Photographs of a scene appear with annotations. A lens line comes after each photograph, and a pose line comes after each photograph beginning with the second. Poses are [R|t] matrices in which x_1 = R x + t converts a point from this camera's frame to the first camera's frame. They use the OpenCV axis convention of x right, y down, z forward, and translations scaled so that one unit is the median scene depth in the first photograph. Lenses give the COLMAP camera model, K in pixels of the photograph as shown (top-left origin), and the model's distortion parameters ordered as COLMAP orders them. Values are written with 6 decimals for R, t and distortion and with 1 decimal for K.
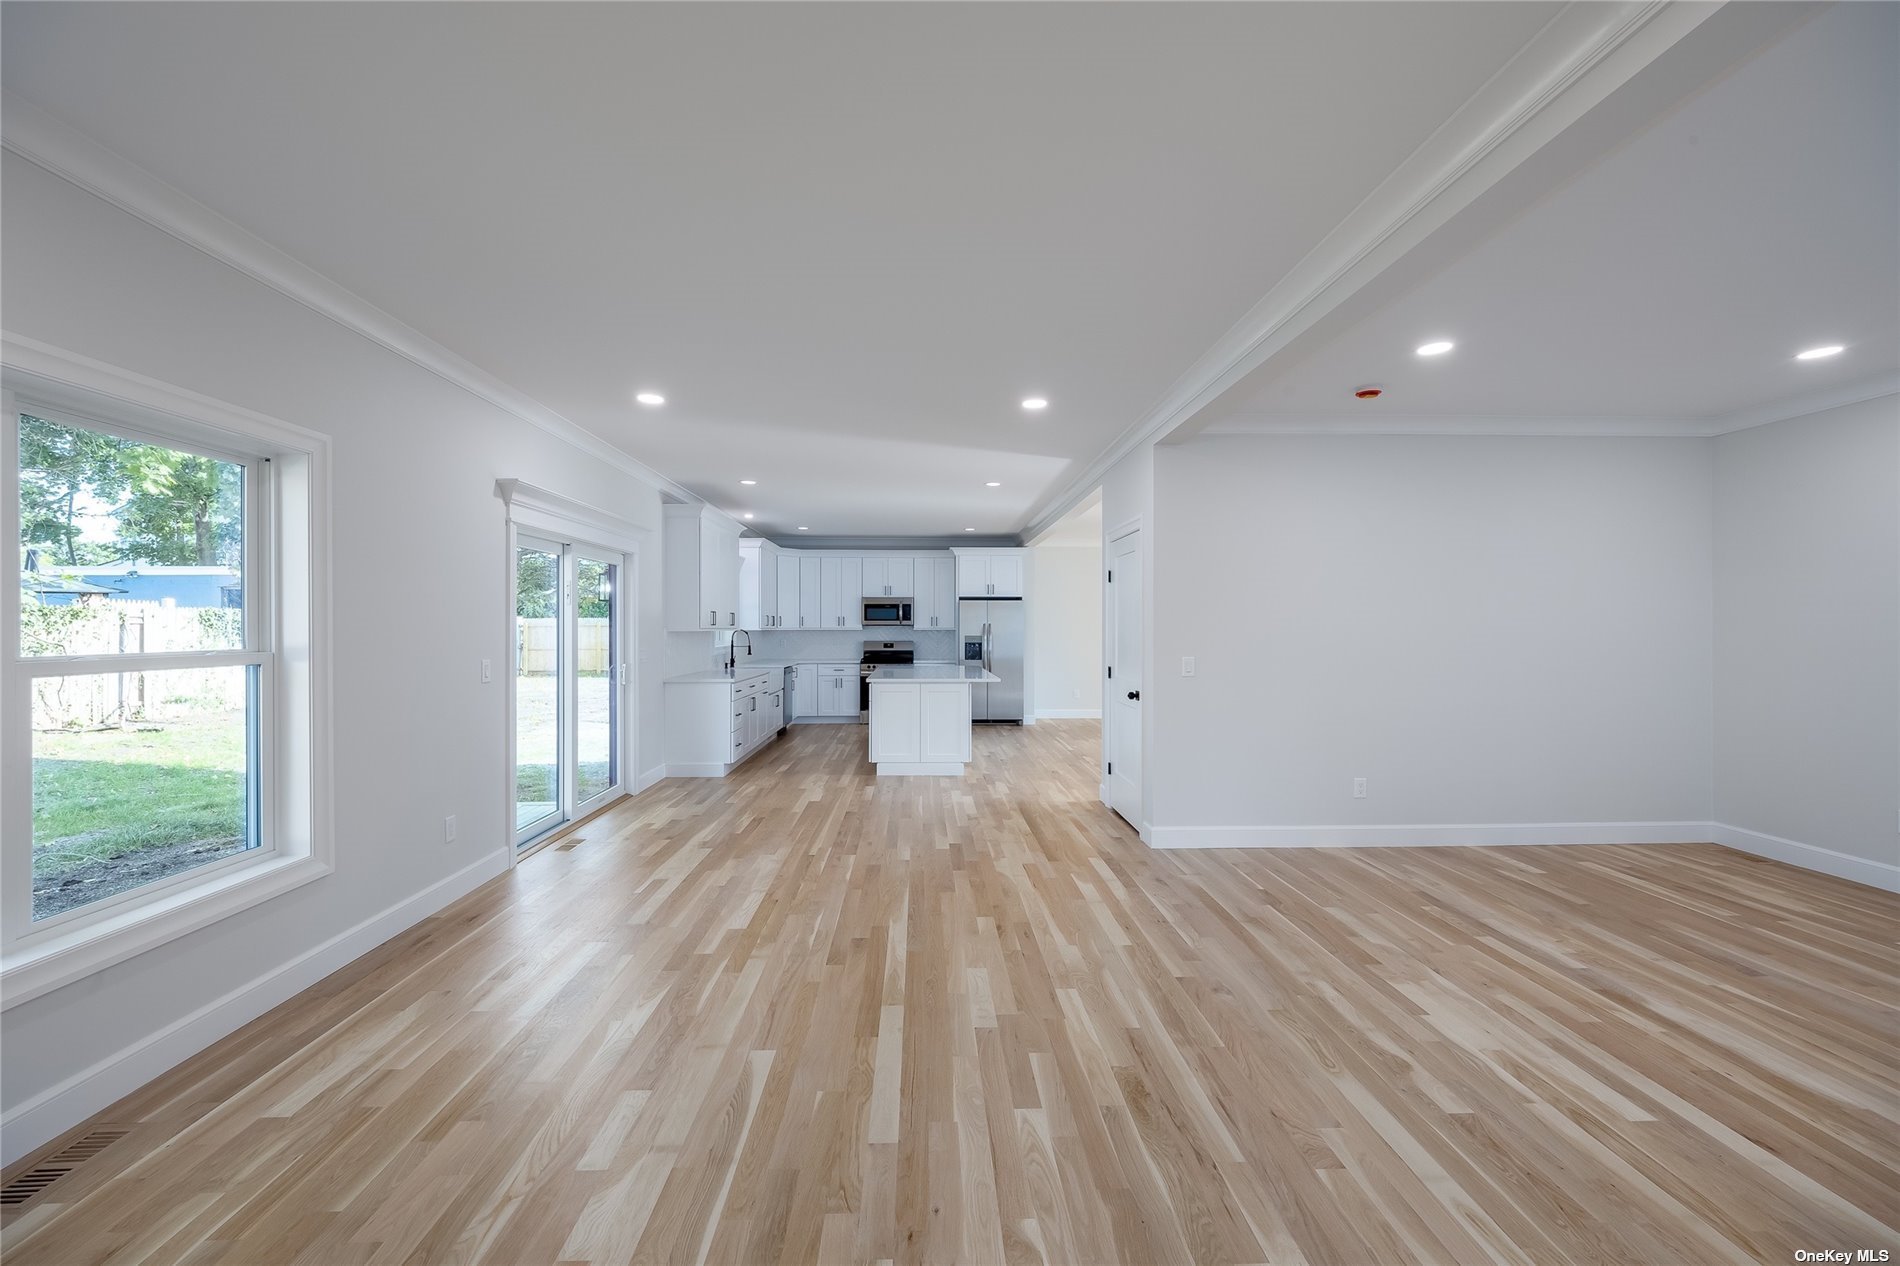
lens RADIAL K [[802.0, 0, 964.5], [0, 802.0, 627.3], [0, 0, 1]] dist [0.002309, 0.000312]
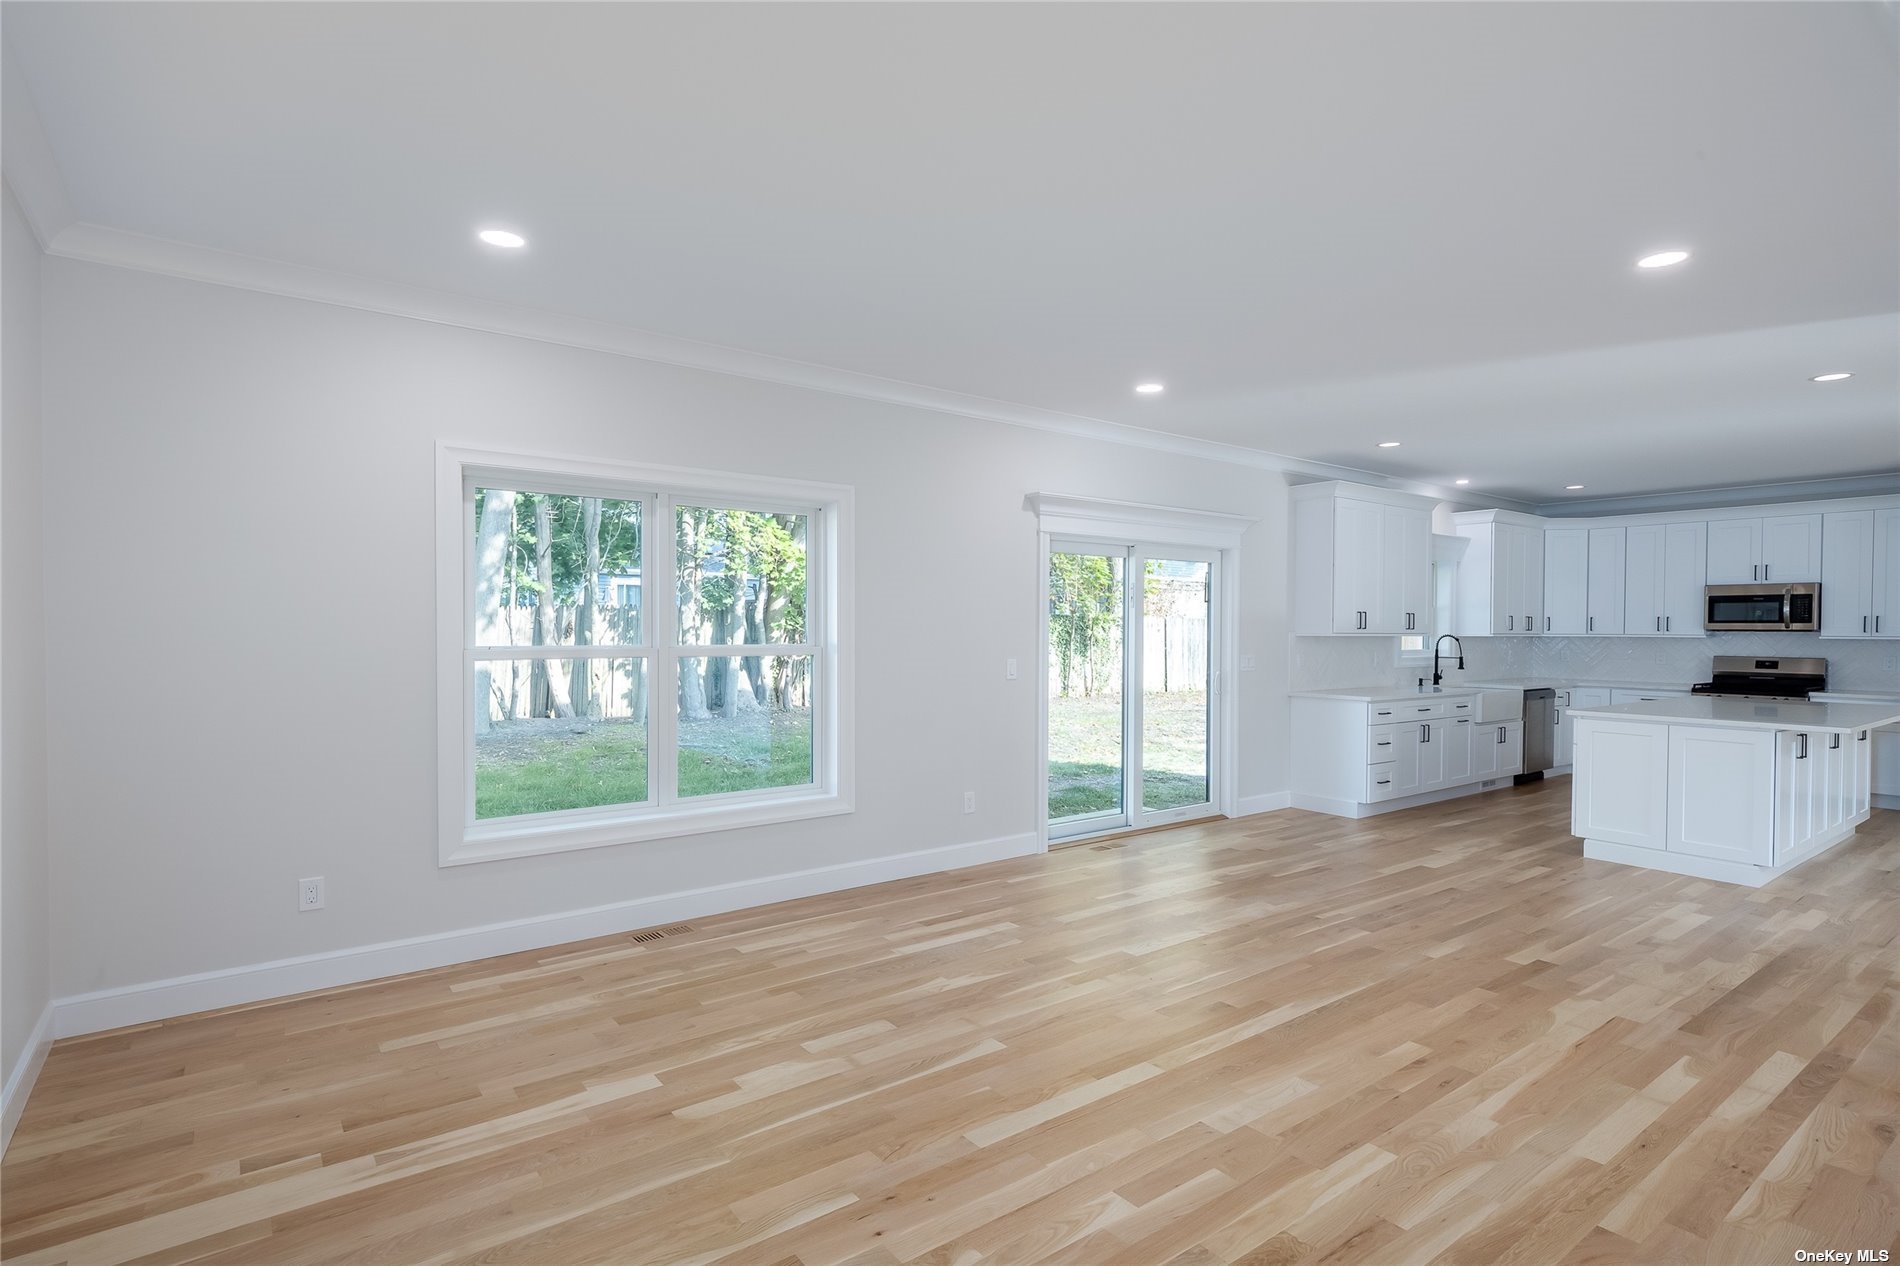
lens RADIAL K [[962.9, 0, 867.0], [0, 962.9, 631.7], [0, 0, 1]] dist [0.038896, -0.020756]
pose [[0.538970, 0.006858, -0.842297, 0.391627], [-0.006276, 0.999972, 0.004127, -0.001342], [0.842301, 0.003062, 0.538998, 0.104811]]
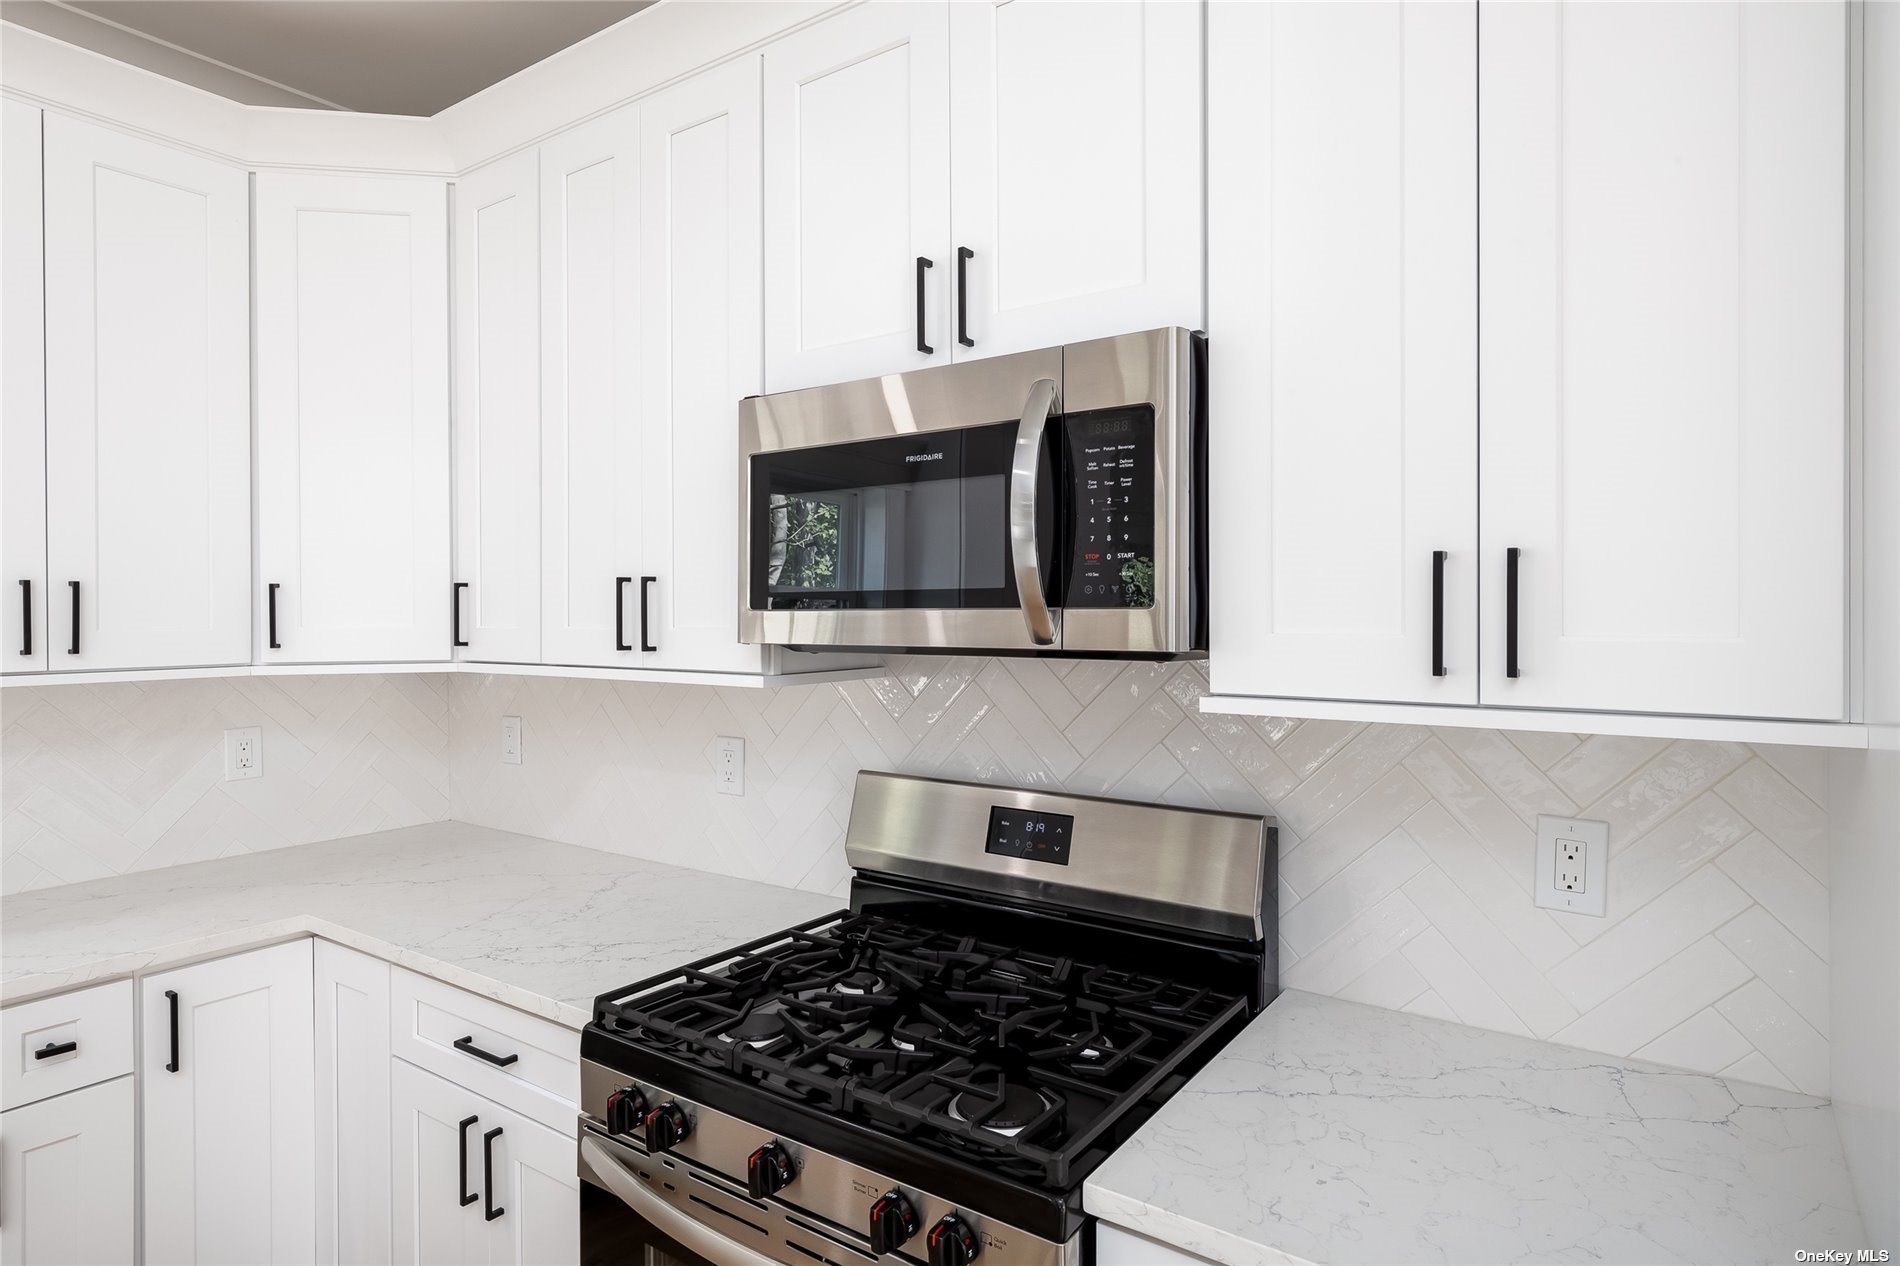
lens RADIAL K [[1053.4, 0, 950.0], [0, 1053.4, 633.0], [0, 0, 1]] dist [0.031725, 0.001130]
pose [[0.787126, 0.006904, -0.616754, -0.036794], [0.000027, 0.999937, 0.011227, -0.015885], [0.616792, -0.008854, 0.787076, 2.176402]]
